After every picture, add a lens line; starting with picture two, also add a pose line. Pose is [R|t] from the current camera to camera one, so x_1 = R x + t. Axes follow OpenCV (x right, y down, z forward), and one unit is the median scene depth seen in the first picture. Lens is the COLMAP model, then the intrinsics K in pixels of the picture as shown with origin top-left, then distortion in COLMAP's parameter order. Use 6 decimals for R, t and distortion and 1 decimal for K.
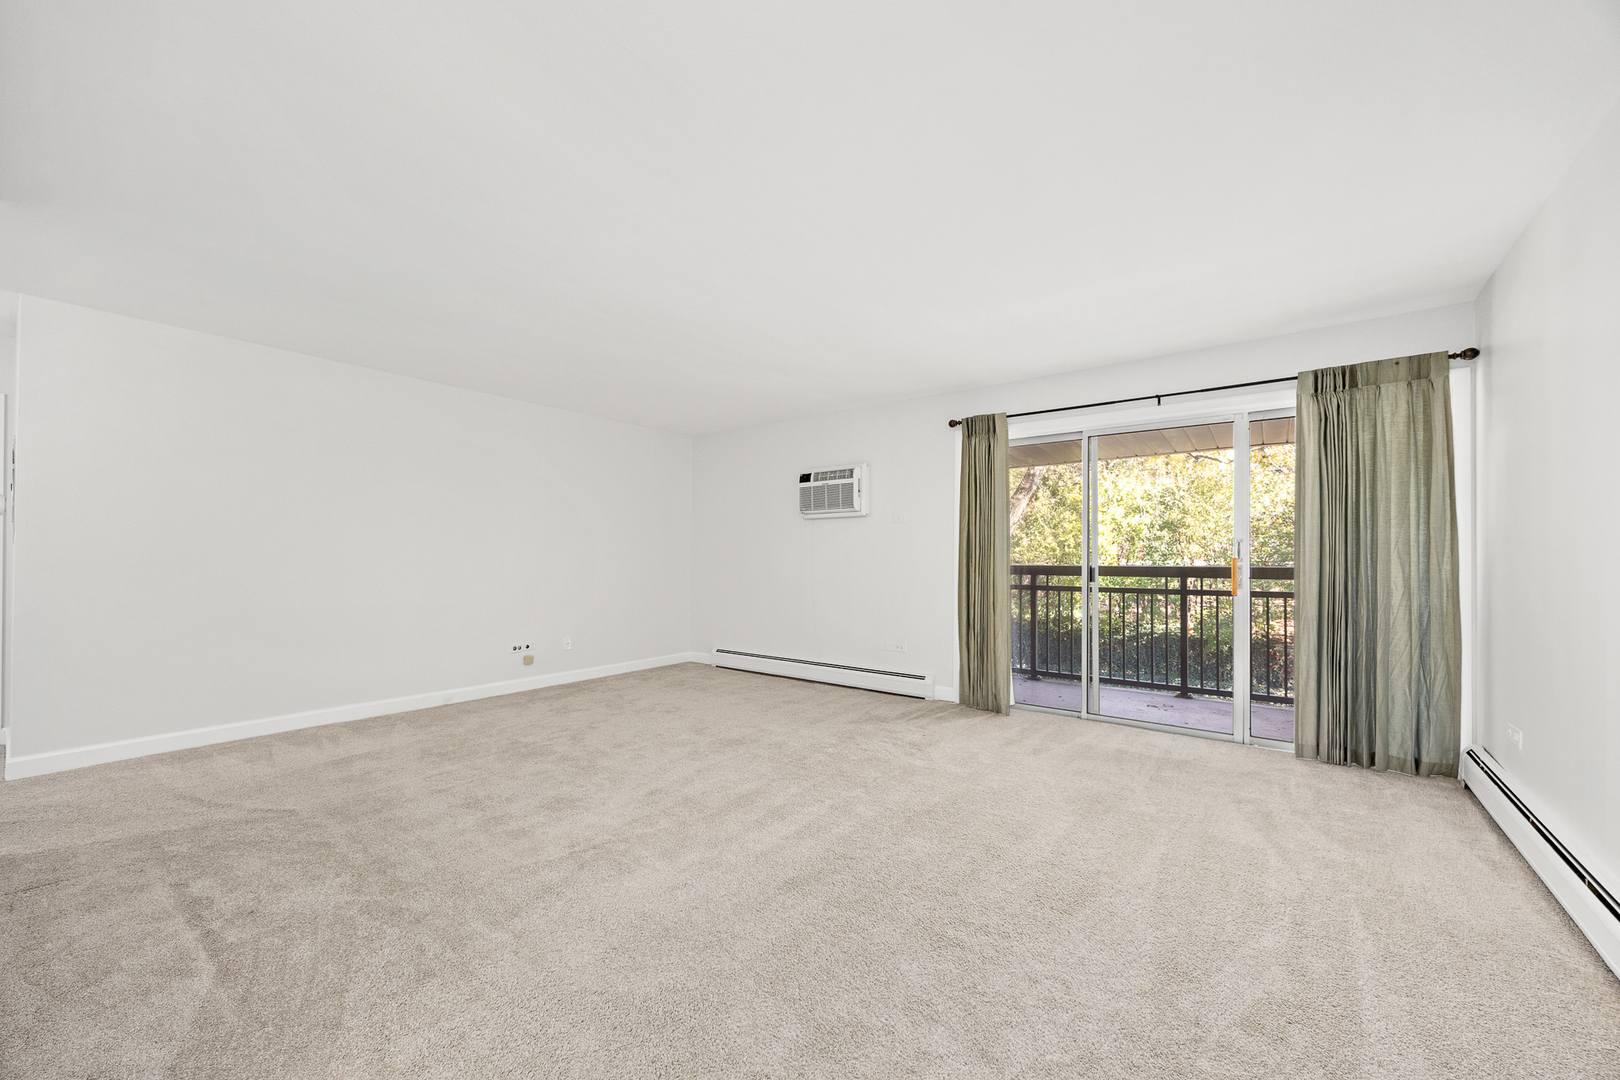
lens RADIAL K [[621.9, 0, 809.3], [0, 621.9, 548.2], [0, 0, 1]] dist [-0.002757, -0.000210]
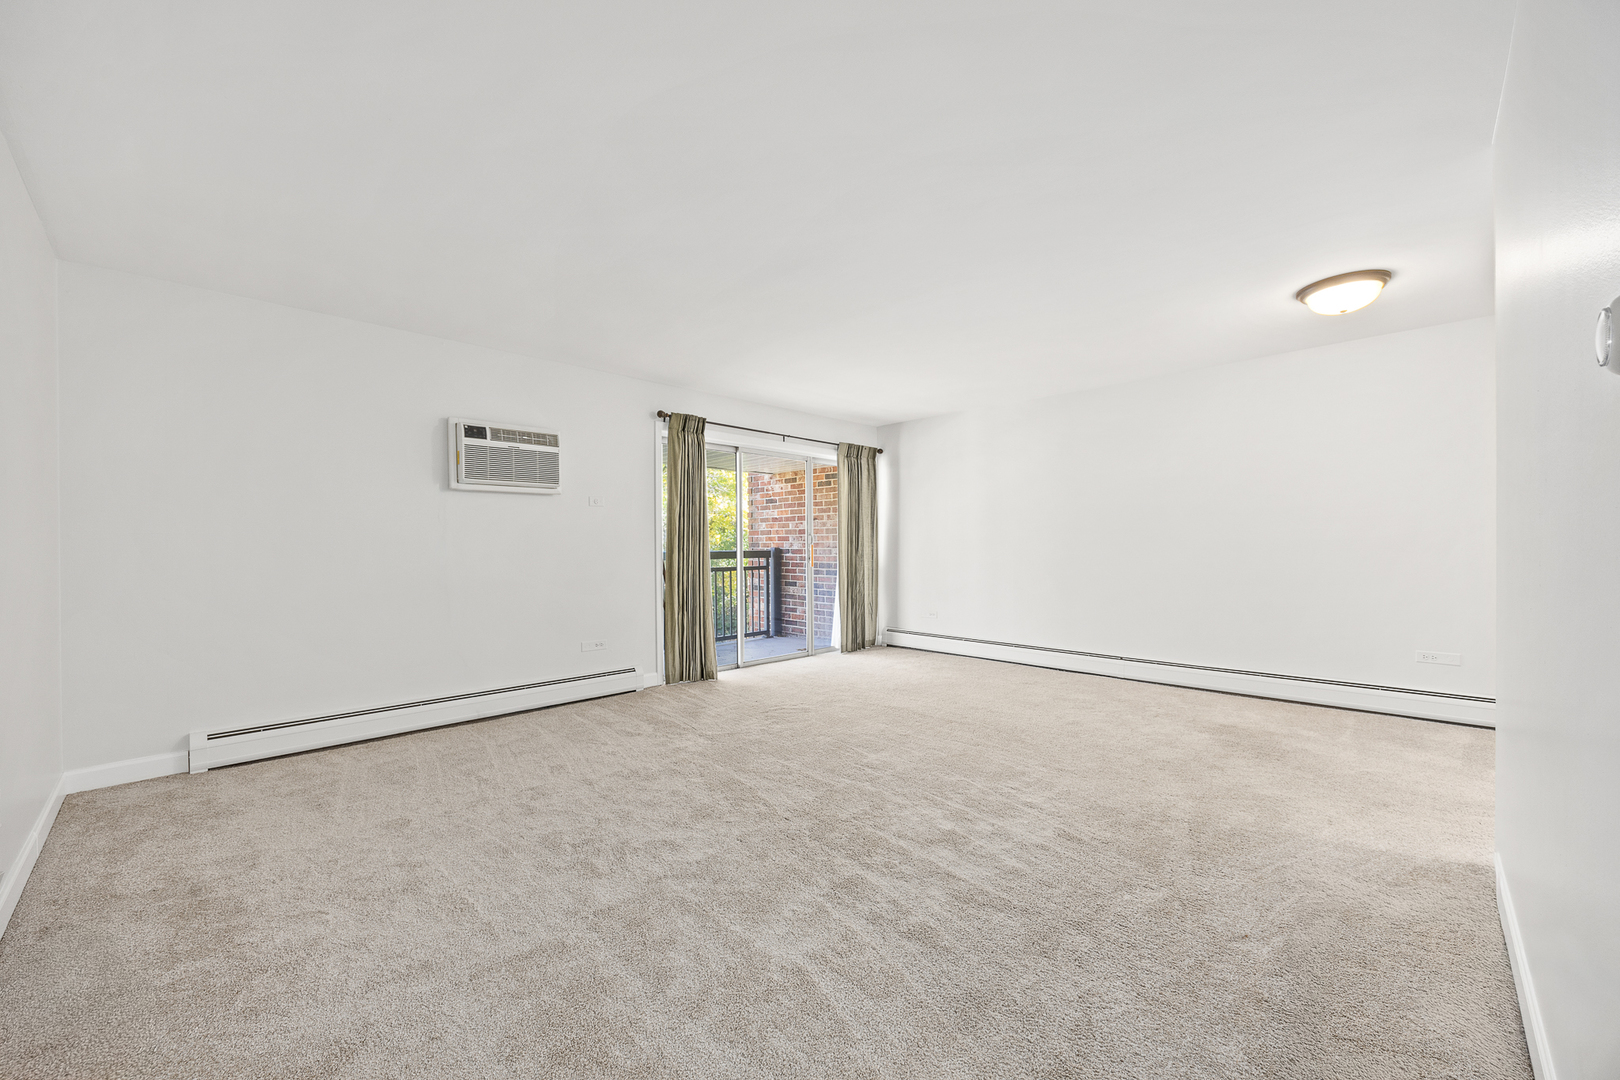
lens RADIAL K [[621.9, 0, 812.3], [0, 621.9, 547.3], [0, 0, 1]] dist [-0.002757, -0.000210]
pose [[0.124005, -0.004098, 0.992273, -0.757372], [-0.007305, 0.999961, 0.005042, 0.012302], [-0.992255, -0.007873, 0.123970, 0.620294]]
